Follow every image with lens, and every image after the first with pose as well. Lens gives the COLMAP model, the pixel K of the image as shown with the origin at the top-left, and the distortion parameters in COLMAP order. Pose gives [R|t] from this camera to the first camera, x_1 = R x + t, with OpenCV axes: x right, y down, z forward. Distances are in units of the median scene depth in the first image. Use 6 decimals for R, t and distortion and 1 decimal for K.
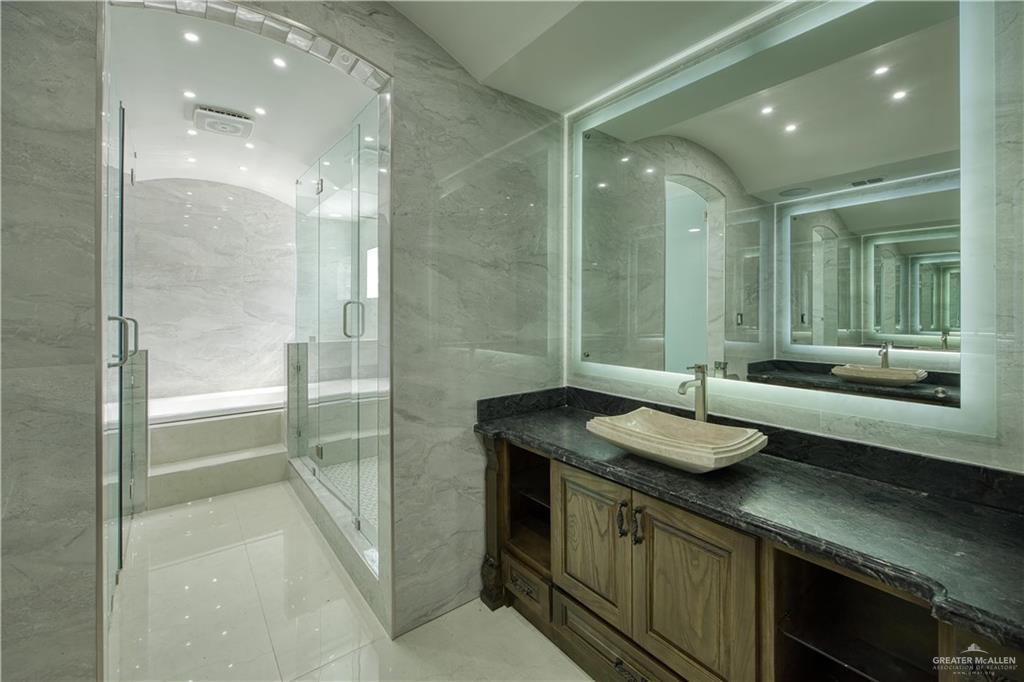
lens RADIAL K [[415.5, 0, 519.1], [0, 415.5, 313.2], [0, 0, 1]] dist [-0.011562, 0.000751]
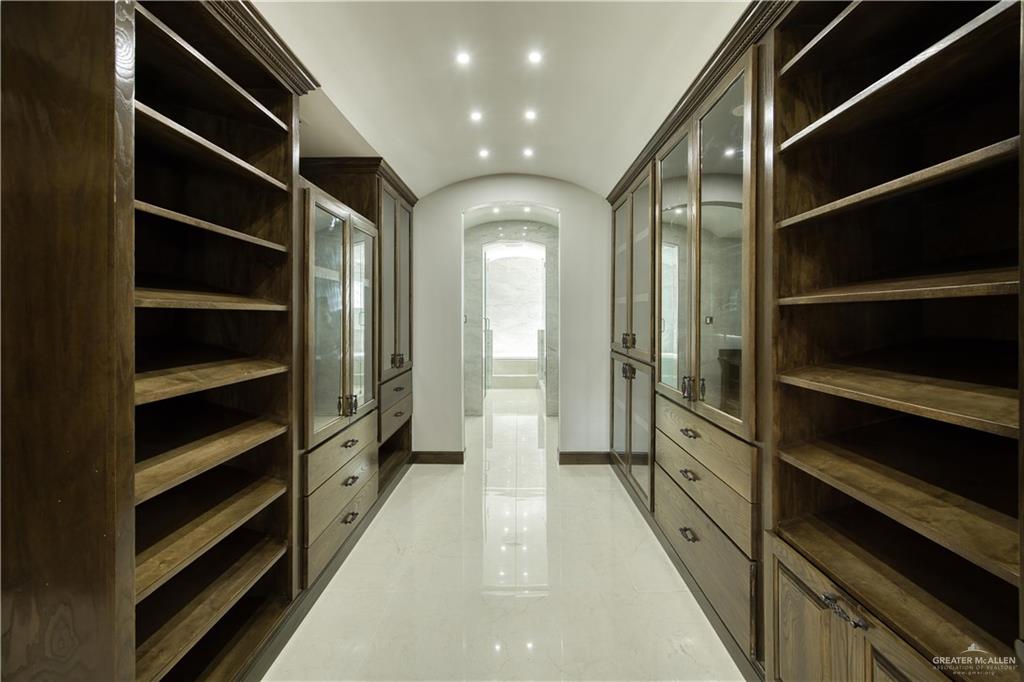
lens RADIAL K [[415.5, 0, 516.0], [0, 415.5, 316.9], [0, 0, 1]] dist [-0.011562, 0.000751]
pose [[0.771590, -0.003796, -0.636109, 0.858384], [0.006382, 0.999978, 0.001774, -0.004589], [0.636089, -0.005428, 0.771597, -0.904811]]
